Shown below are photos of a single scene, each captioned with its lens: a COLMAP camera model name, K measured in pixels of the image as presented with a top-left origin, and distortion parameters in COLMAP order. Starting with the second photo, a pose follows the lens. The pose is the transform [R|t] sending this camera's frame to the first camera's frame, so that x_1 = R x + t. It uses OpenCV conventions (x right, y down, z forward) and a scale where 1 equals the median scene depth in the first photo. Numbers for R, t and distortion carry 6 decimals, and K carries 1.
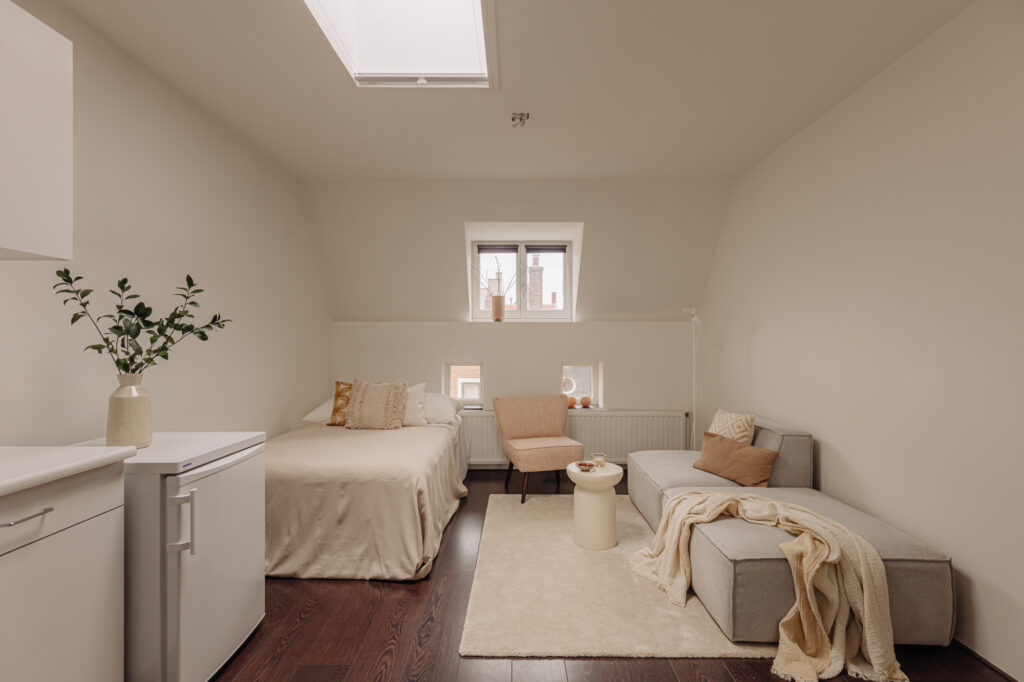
lens RADIAL K [[470.2, 0, 513.6], [0, 470.2, 347.1], [0, 0, 1]] dist [0.023160, -0.006744]
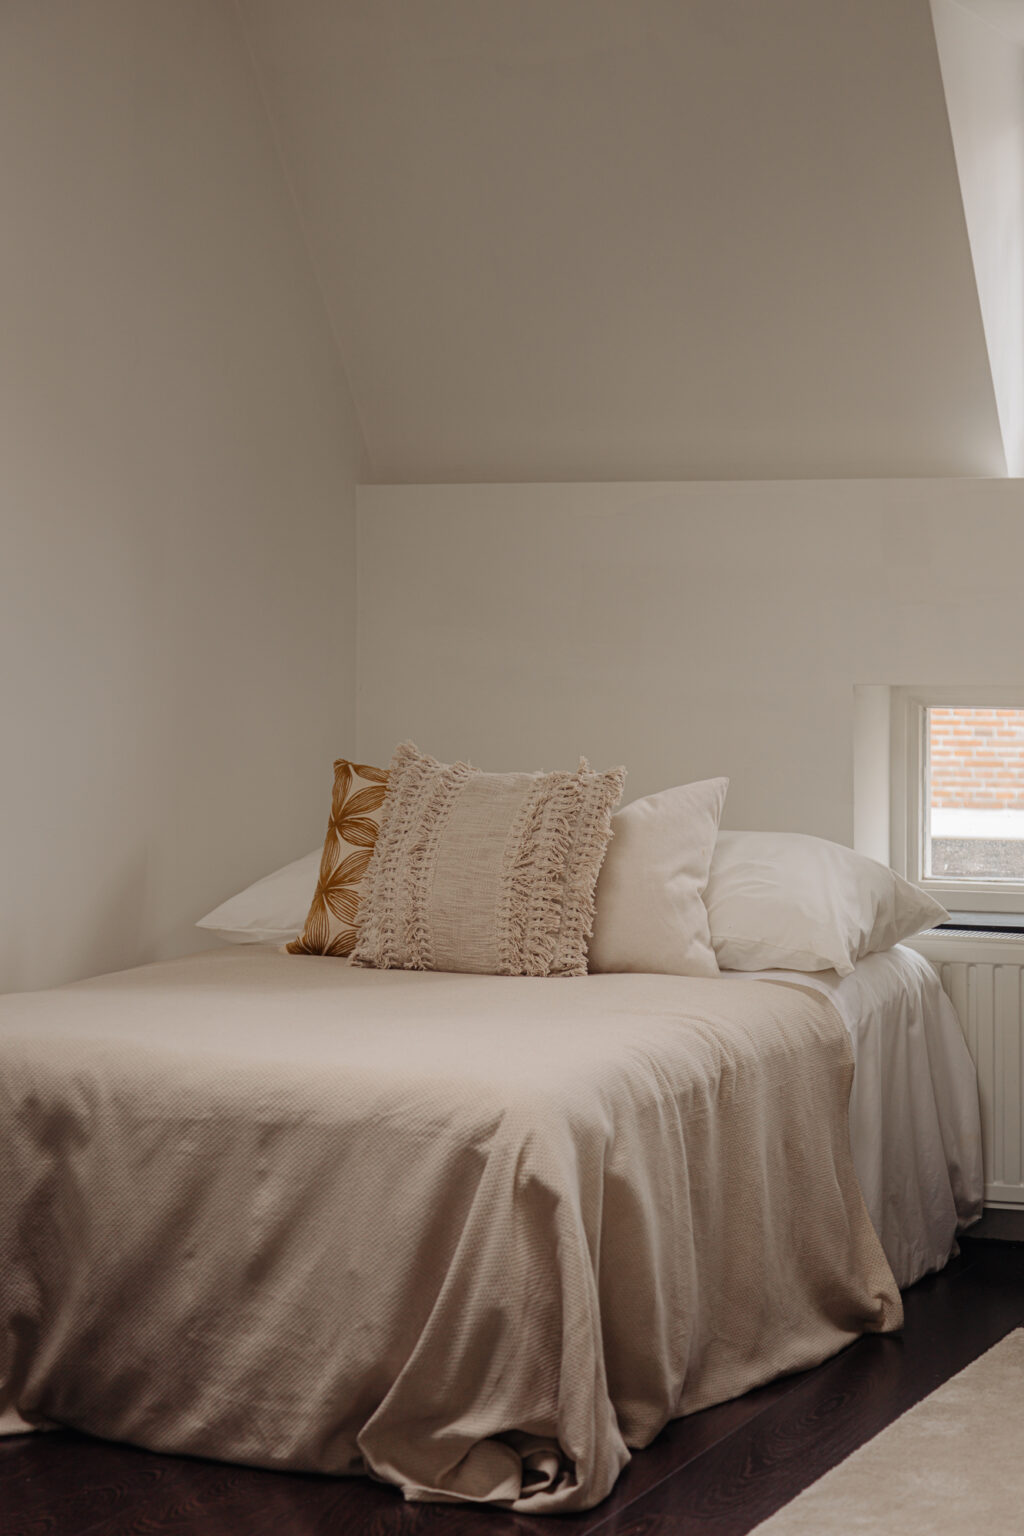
lens RADIAL K [[3276.7, 0, 506.4], [0, 3276.7, 758.9], [0, 0, 1]] dist [0.104802, 0.000000]
pose [[0.921644, 0.018887, -0.387577, 0.401104], [-0.004388, 0.999258, 0.038261, 0.017287], [0.388013, -0.033563, 0.921043, -0.525178]]
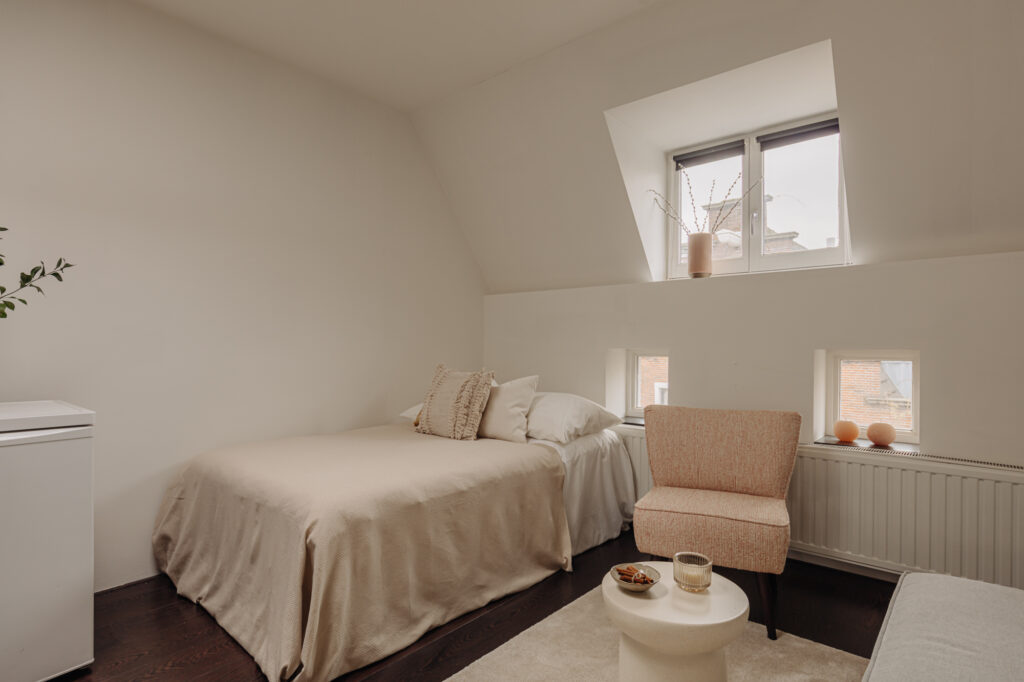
lens RADIAL K [[541.4, 0, 510.3], [0, 541.4, 352.0], [0, 0, 1]] dist [0.011316, -0.000006]
pose [[0.762556, 0.009634, -0.646850, 0.371786], [-0.009299, 0.999949, 0.003931, 0.057516], [0.646855, 0.003017, 0.762607, 0.573837]]
